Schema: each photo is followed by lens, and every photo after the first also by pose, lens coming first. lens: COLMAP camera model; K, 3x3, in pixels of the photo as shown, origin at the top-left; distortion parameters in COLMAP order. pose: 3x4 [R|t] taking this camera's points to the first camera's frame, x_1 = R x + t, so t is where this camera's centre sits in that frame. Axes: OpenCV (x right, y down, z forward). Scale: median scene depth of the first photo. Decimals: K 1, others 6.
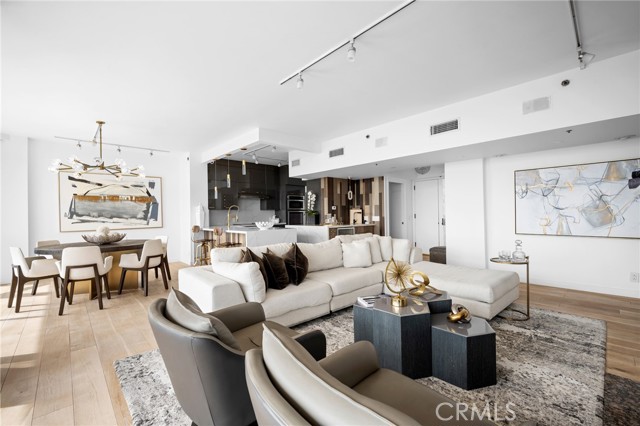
lens RADIAL K [[273.6, 0, 323.1], [0, 273.6, 214.2], [0, 0, 1]] dist [-0.002924, -0.000916]
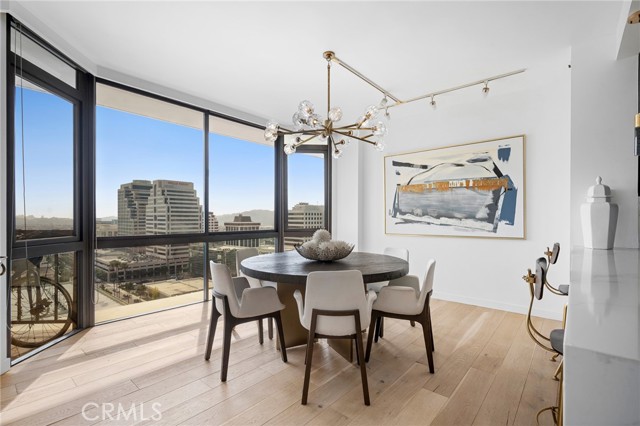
lens RADIAL K [[297.8, 0, 323.3], [0, 297.8, 219.0], [0, 0, 1]] dist [-0.003798, 0.000554]
pose [[0.102181, 0.021303, -0.994538, -0.119114], [-0.004179, 0.999771, 0.020986, 0.003697], [0.994757, 0.002012, 0.102246, 0.652389]]
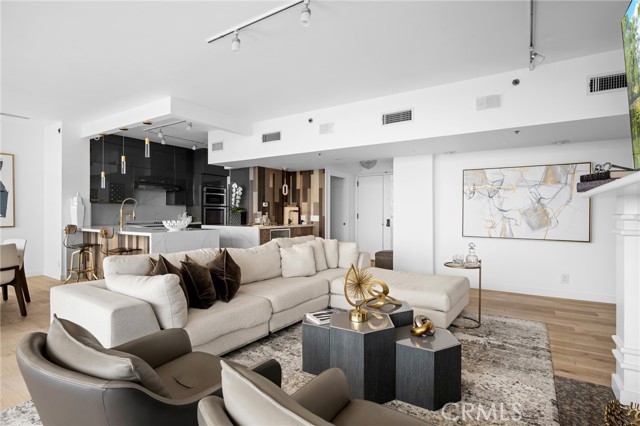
lens RADIAL K [[326.0, 0, 324.1], [0, 326.0, 213.8], [0, 0, 1]] dist [-0.008436, 0.002067]
pose [[0.970737, 0.017273, 0.239525, -0.024534], [-0.017906, 0.999840, 0.000467, 0.001051], [-0.239479, -0.004742, 0.970890, 0.014693]]
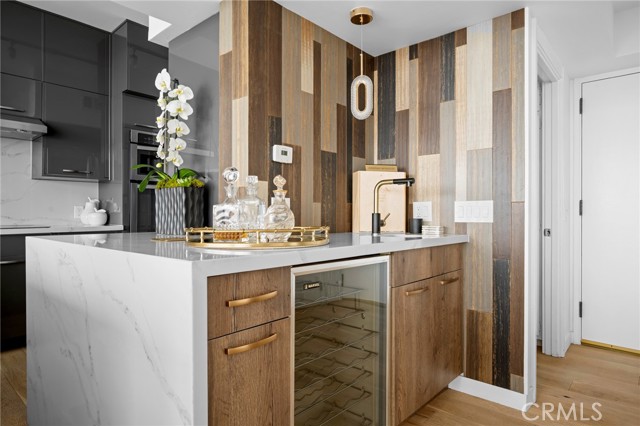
lens RADIAL K [[378.1, 0, 322.5], [0, 378.1, 216.3], [0, 0, 1]] dist [-0.003952, 0.001975]
pose [[0.996790, 0.017282, 0.078174, 0.054639], [-0.017356, 0.999849, 0.000267, 0.024538], [-0.078158, -0.001623, 0.996940, 0.804953]]
